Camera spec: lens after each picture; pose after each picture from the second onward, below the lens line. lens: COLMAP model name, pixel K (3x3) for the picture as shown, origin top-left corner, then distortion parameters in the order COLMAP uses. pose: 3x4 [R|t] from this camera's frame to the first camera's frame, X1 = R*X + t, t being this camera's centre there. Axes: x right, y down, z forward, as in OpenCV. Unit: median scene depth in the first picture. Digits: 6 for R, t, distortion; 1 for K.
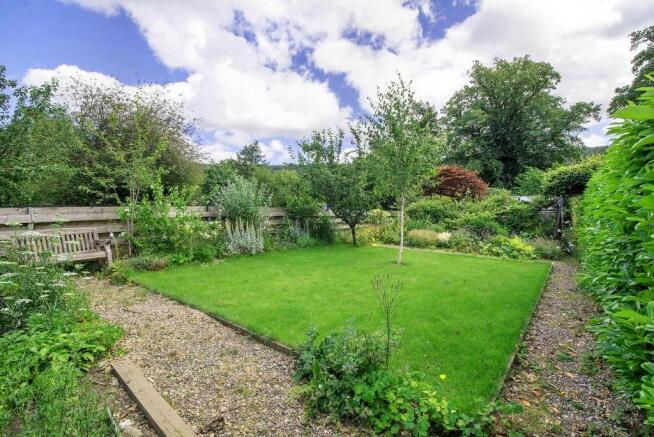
lens RADIAL K [[316.8, 0, 327.0], [0, 316.8, 218.5], [0, 0, 1]] dist [-0.001253, 0.000005]
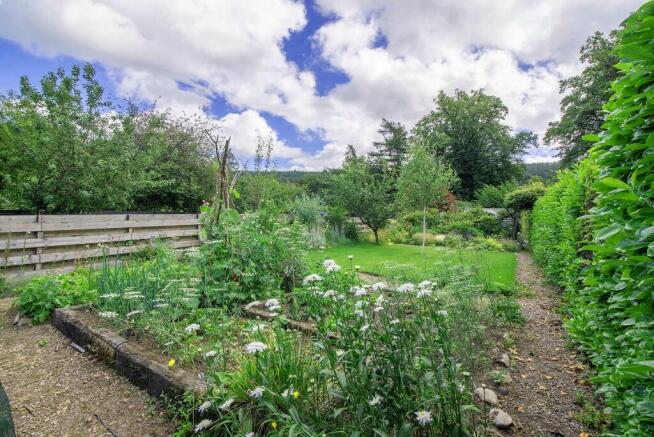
lens RADIAL K [[316.8, 0, 327.0], [0, 316.8, 218.5], [0, 0, 1]] dist [-0.001253, 0.000005]
pose [[0.991820, 0.009625, 0.127279, -0.120544], [-0.006947, 0.999745, -0.021474, 0.002005], [-0.127453, 0.020414, 0.991634, -0.128398]]
